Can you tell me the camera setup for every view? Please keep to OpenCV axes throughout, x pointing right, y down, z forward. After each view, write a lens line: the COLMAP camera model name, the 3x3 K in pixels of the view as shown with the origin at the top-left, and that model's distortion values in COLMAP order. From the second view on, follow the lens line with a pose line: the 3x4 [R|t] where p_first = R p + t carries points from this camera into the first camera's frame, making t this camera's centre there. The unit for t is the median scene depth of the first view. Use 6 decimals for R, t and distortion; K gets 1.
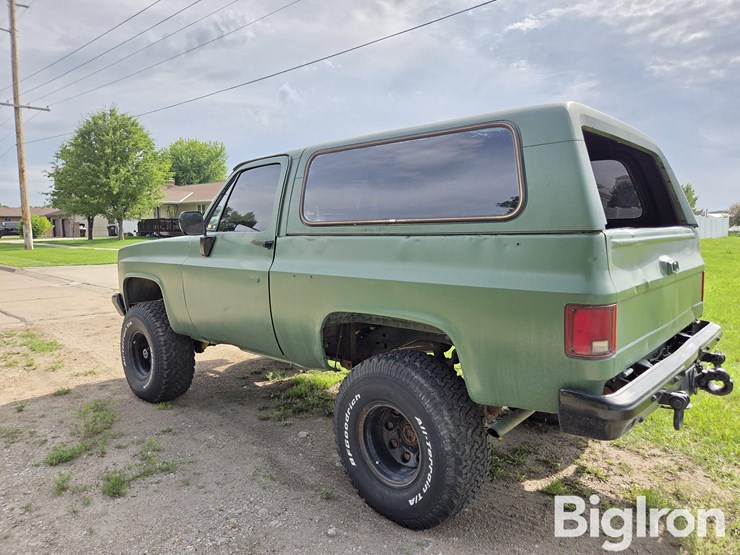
lens RADIAL K [[498.4, 0, 364.5], [0, 498.4, 276.8], [0, 0, 1]] dist [0.055634, -0.049659]
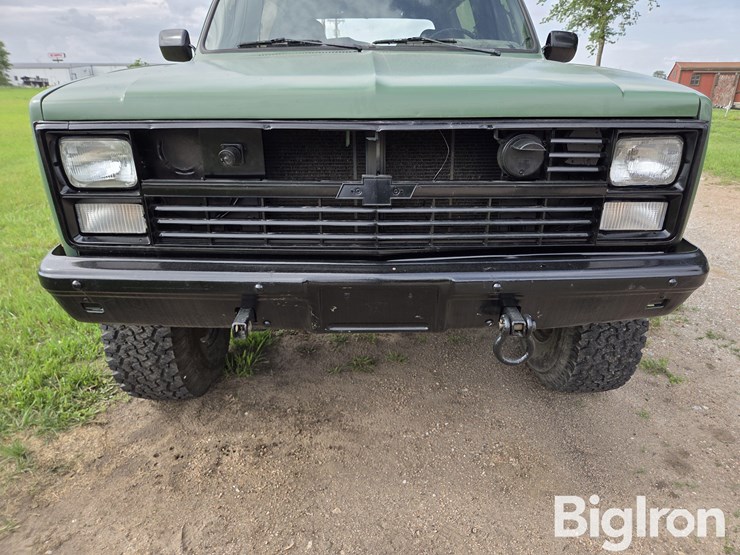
lens RADIAL K [[506.0, 0, 380.1], [0, 506.0, 281.4], [0, 0, 1]] dist [0.058222, -0.059032]
pose [[-0.702315, -0.251362, 0.666011, -0.855139], [0.076433, 0.903550, 0.421611, -0.144957], [-0.707751, 0.347009, -0.615364, 1.999720]]
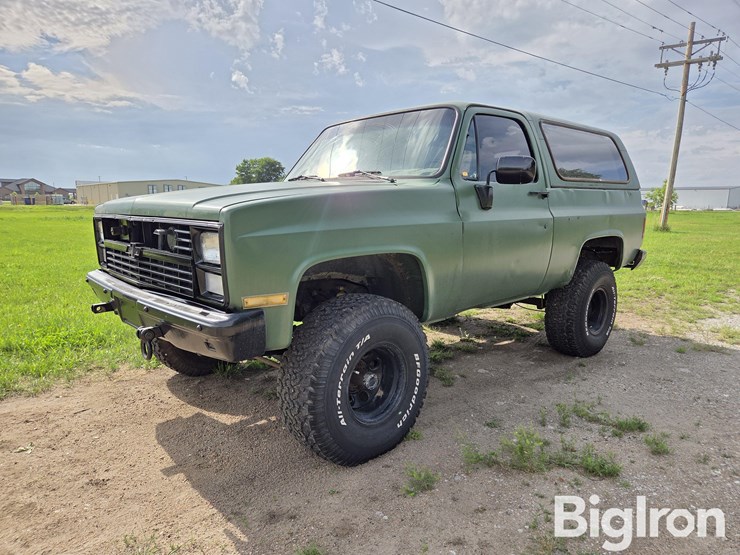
lens RADIAL K [[504.6, 0, 368.9], [0, 504.6, 289.4], [0, 0, 1]] dist [0.065063, -0.058341]
pose [[0.074564, -0.156244, 0.984900, -1.355625], [0.092017, 0.984514, 0.149216, -0.060964], [-0.992962, 0.079501, 0.087787, 1.264324]]
